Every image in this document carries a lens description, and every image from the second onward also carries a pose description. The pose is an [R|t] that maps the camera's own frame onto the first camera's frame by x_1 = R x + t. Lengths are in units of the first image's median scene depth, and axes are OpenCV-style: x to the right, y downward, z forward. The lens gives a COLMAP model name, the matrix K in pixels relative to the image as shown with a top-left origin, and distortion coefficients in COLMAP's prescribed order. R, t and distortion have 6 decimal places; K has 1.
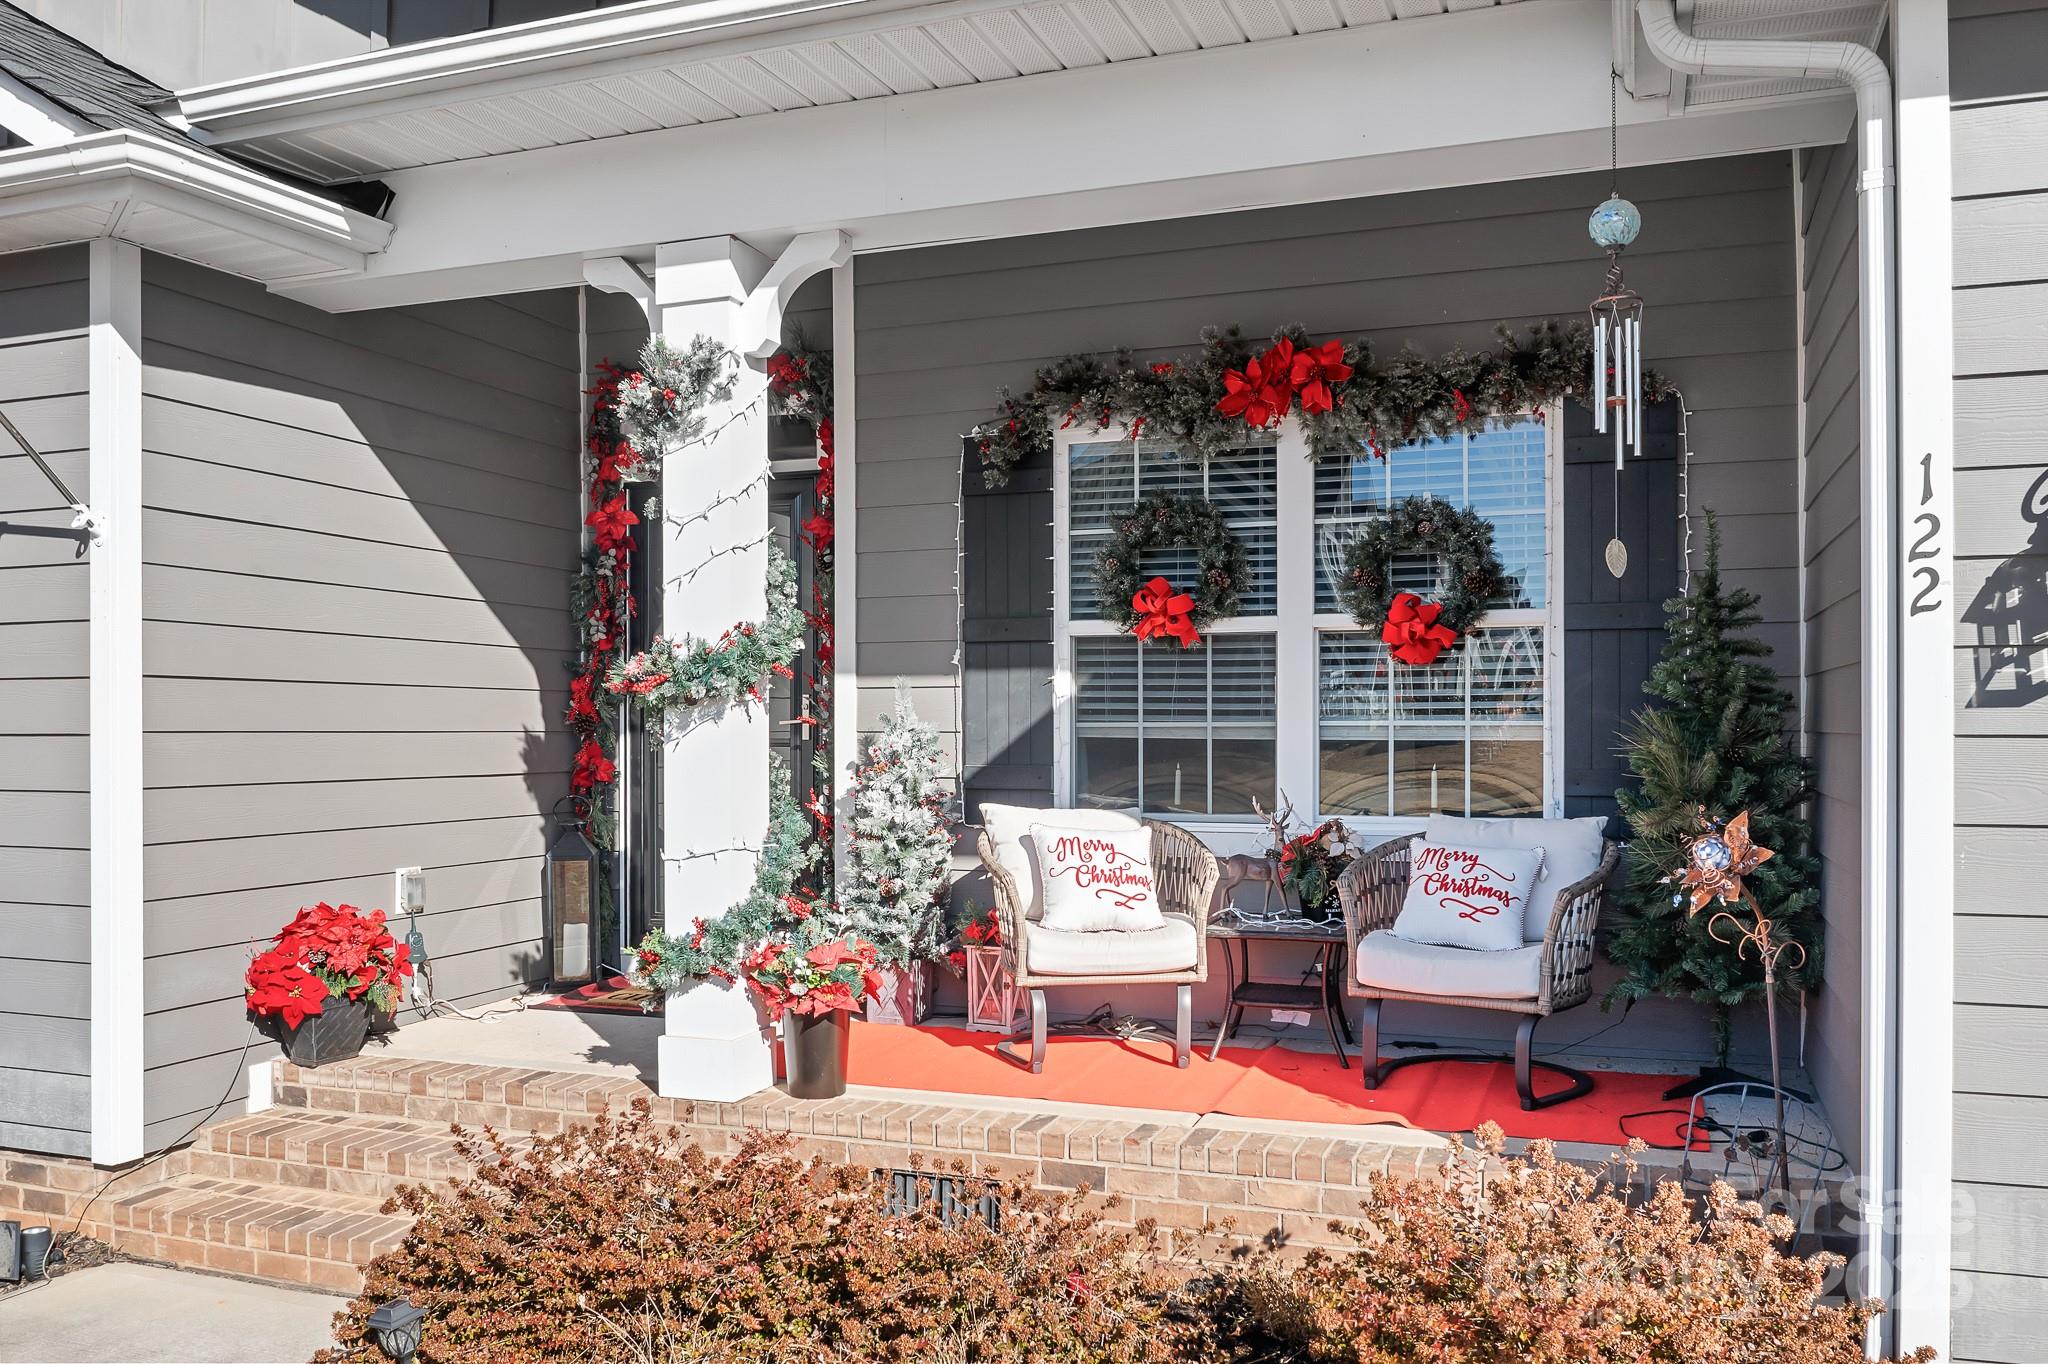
lens RADIAL K [[1642.6, 0, 959.6], [0, 1642.6, 724.7], [0, 0, 1]] dist [-0.016232, -0.000277]
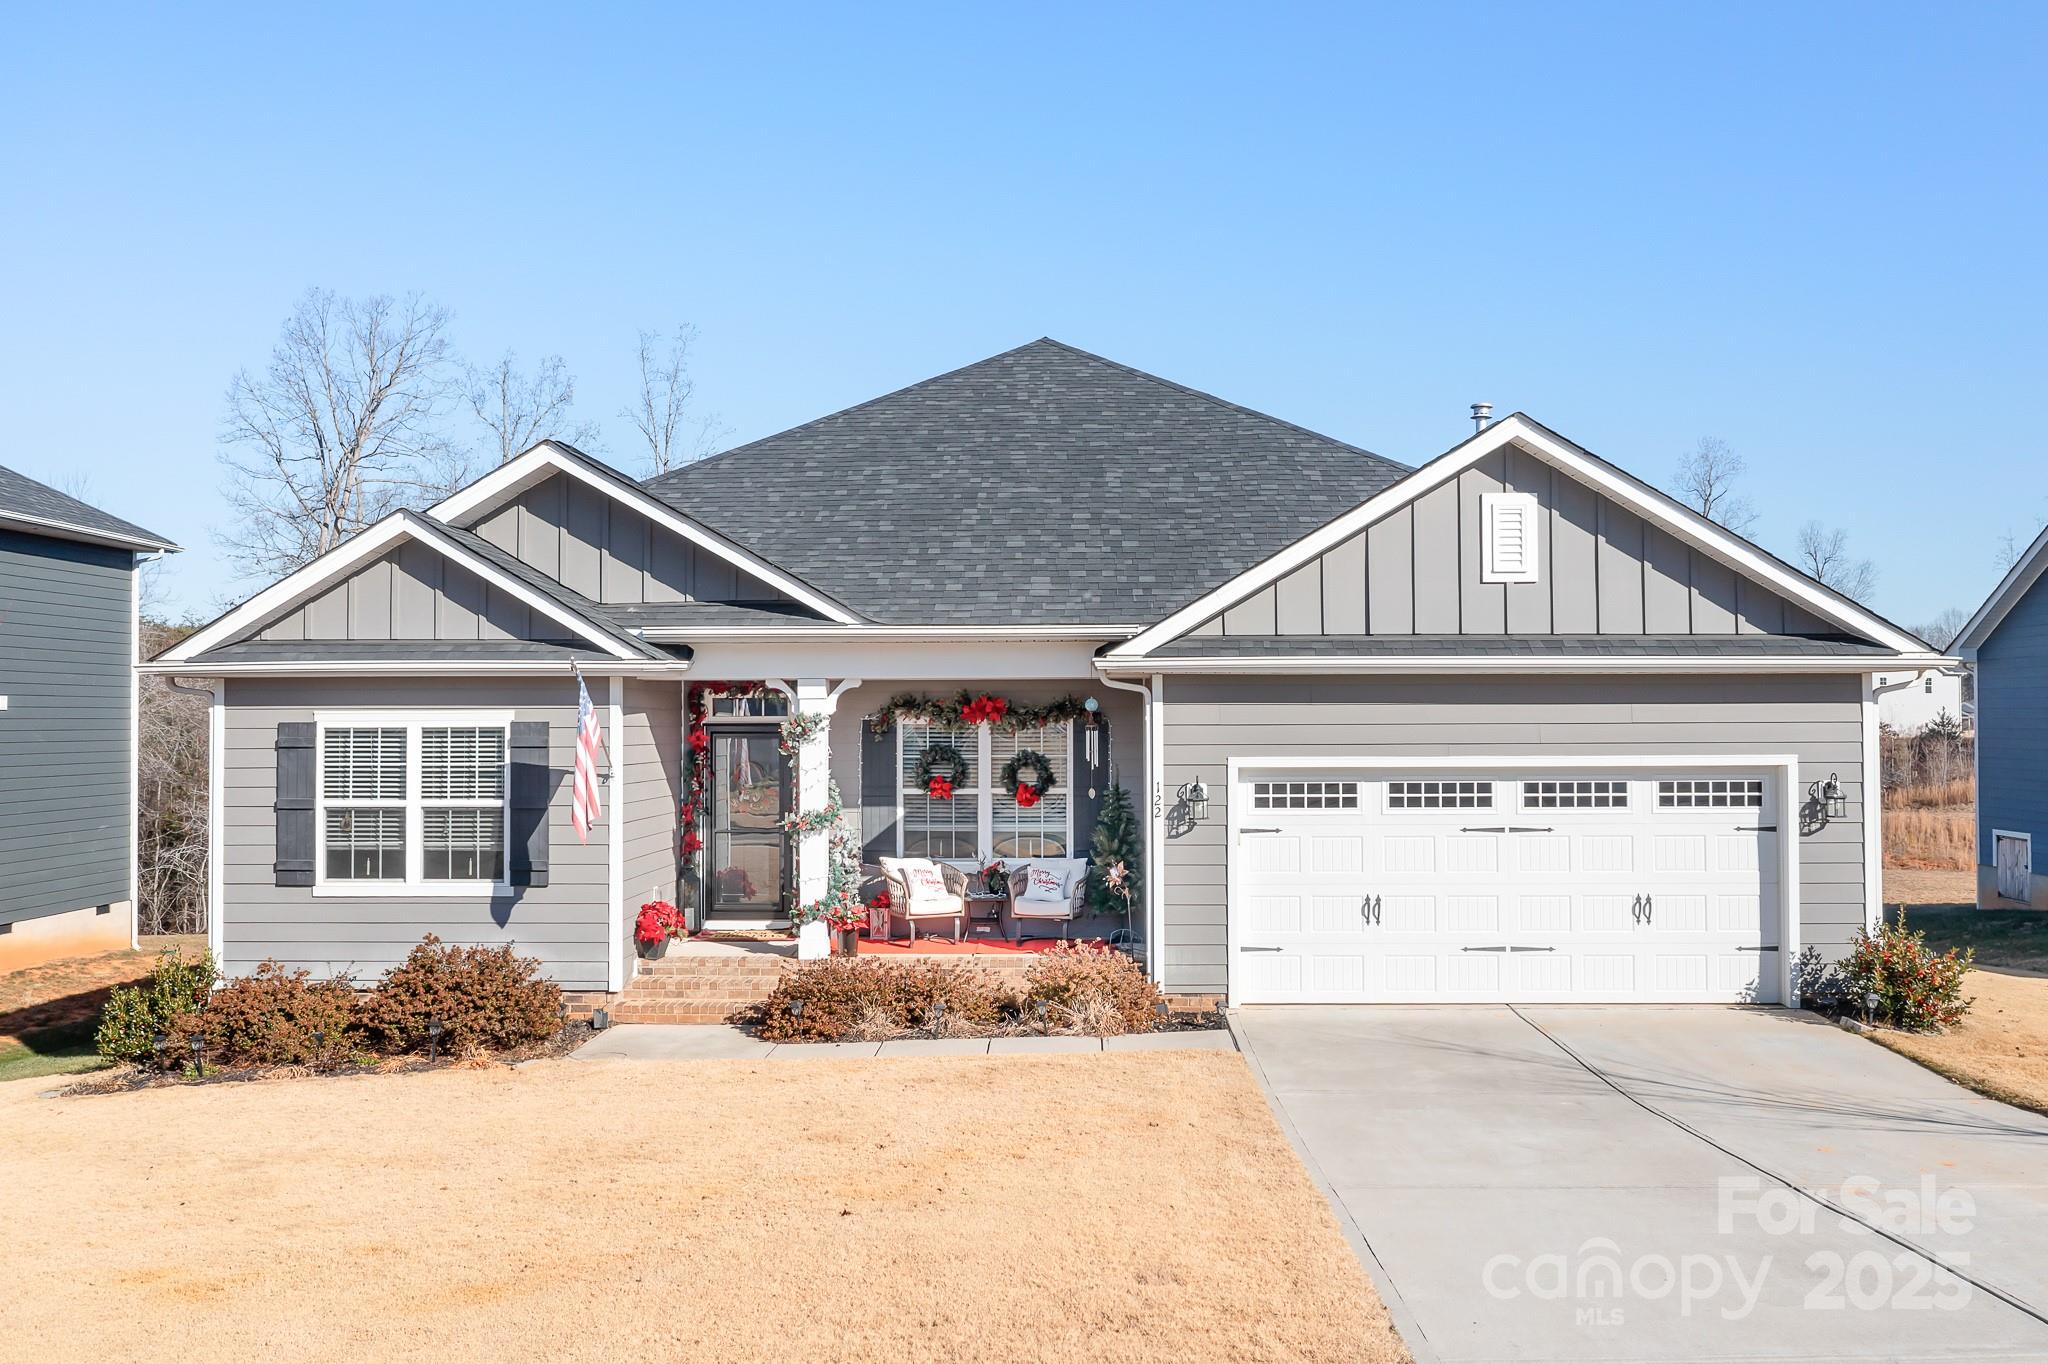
lens RADIAL K [[1642.6, 0, 975.9], [0, 1642.6, 683.0], [0, 0, 1]] dist [-0.016232, -0.000277]
pose [[0.946438, 0.006045, 0.322829, -0.788574], [0.001725, 0.999716, -0.023776, -0.195331], [-0.322881, 0.023059, 0.946159, -1.833429]]
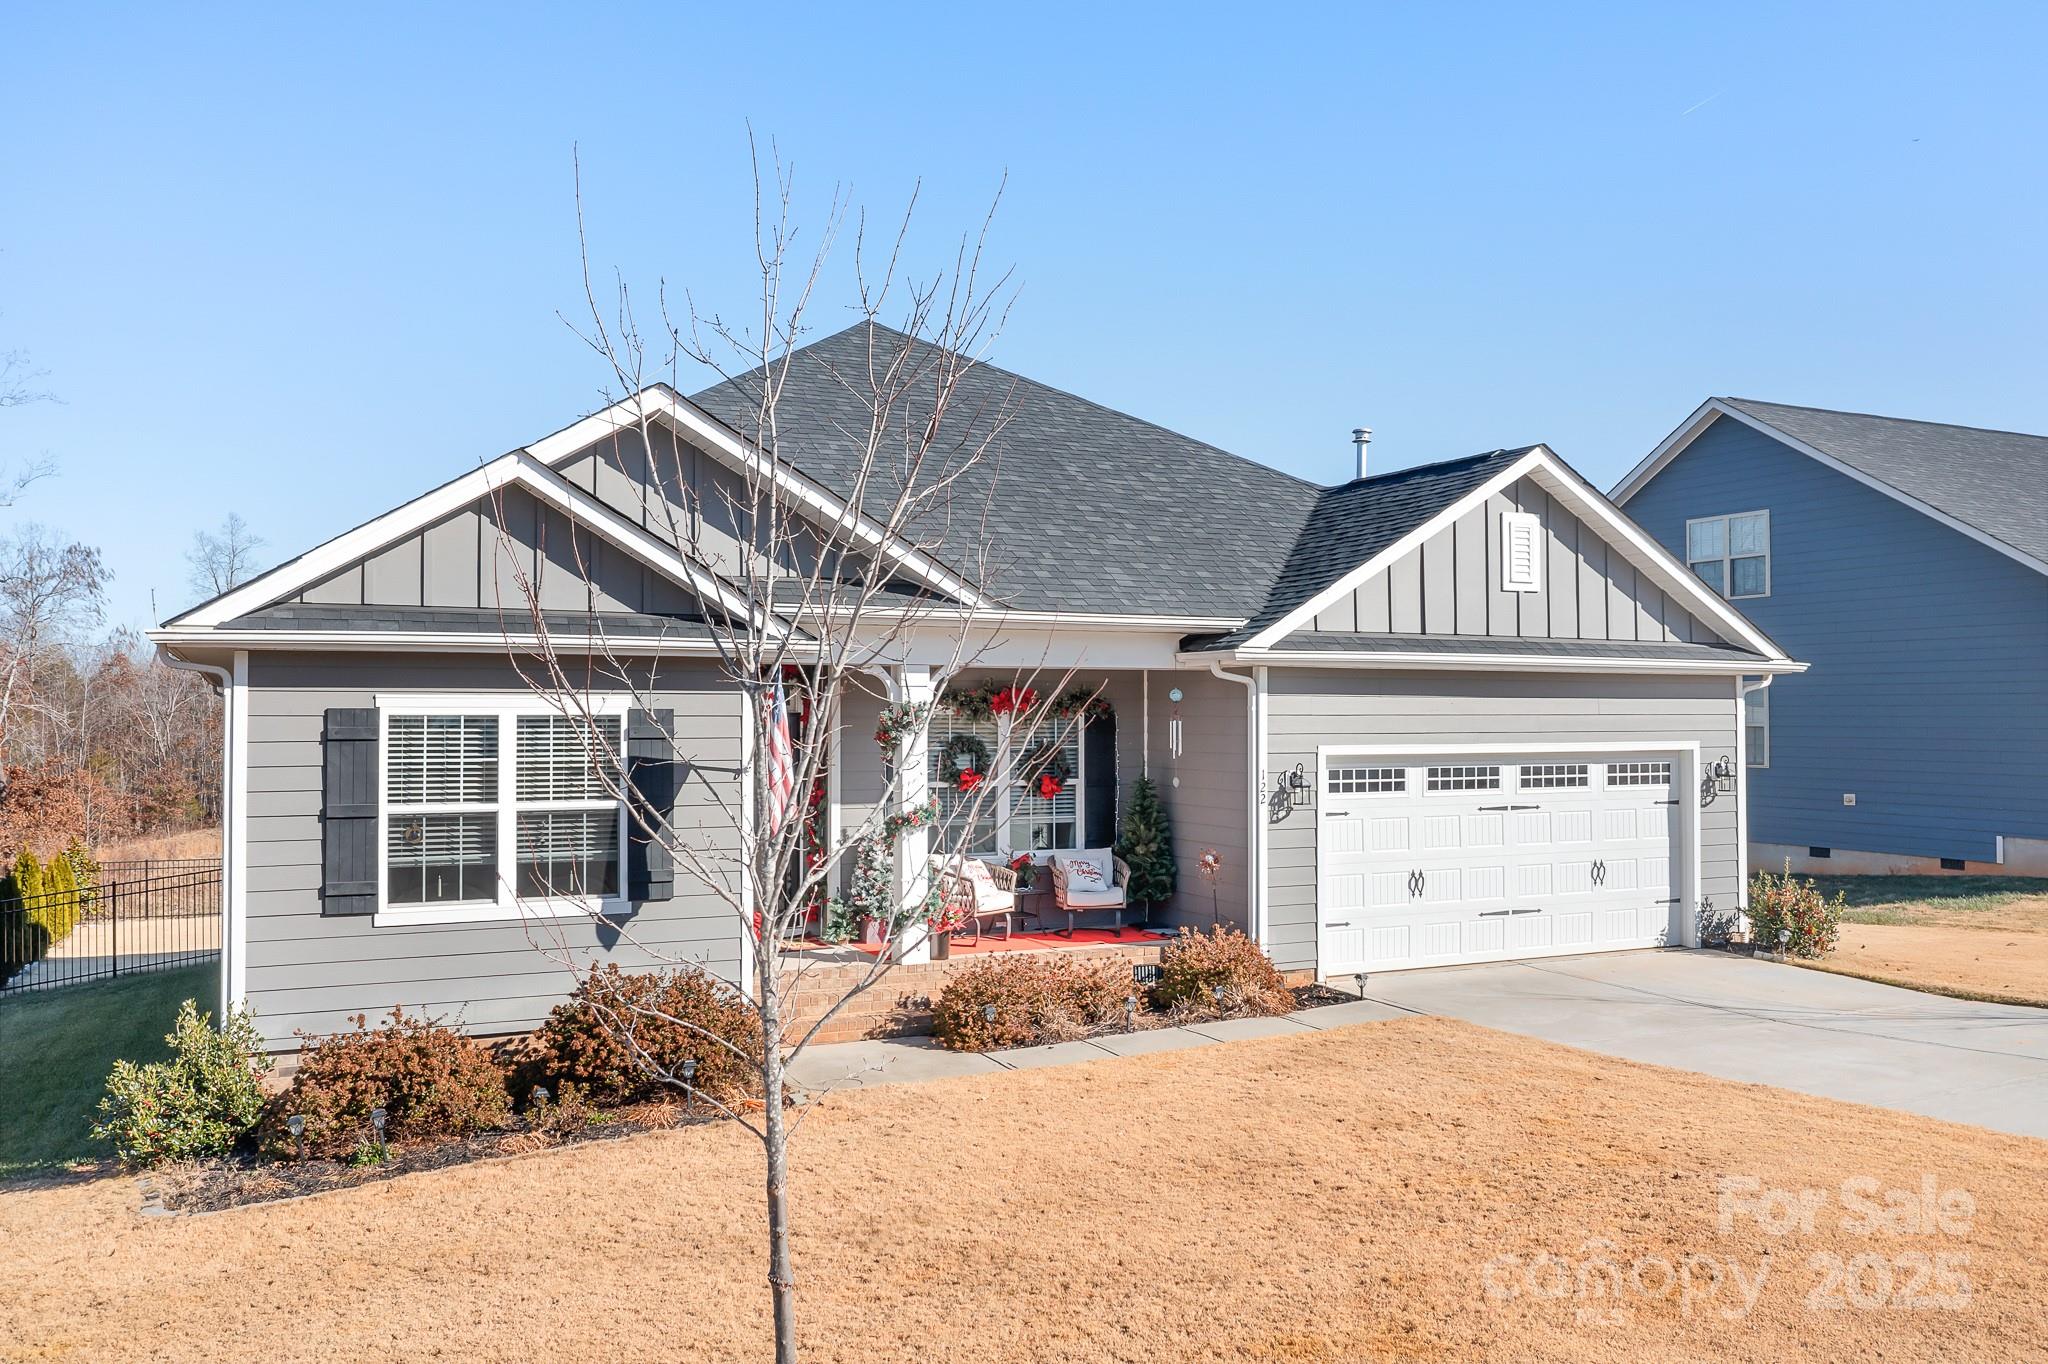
lens RADIAL K [[1642.6, 0, 1031.4], [0, 1642.6, 681.4], [0, 0, 1]] dist [-0.016232, -0.000277]
pose [[0.682695, 0.018040, 0.730481, -1.944193], [0.000353, 0.999687, -0.025017, -0.177634], [-0.730703, 0.017337, 0.682475, -1.016976]]
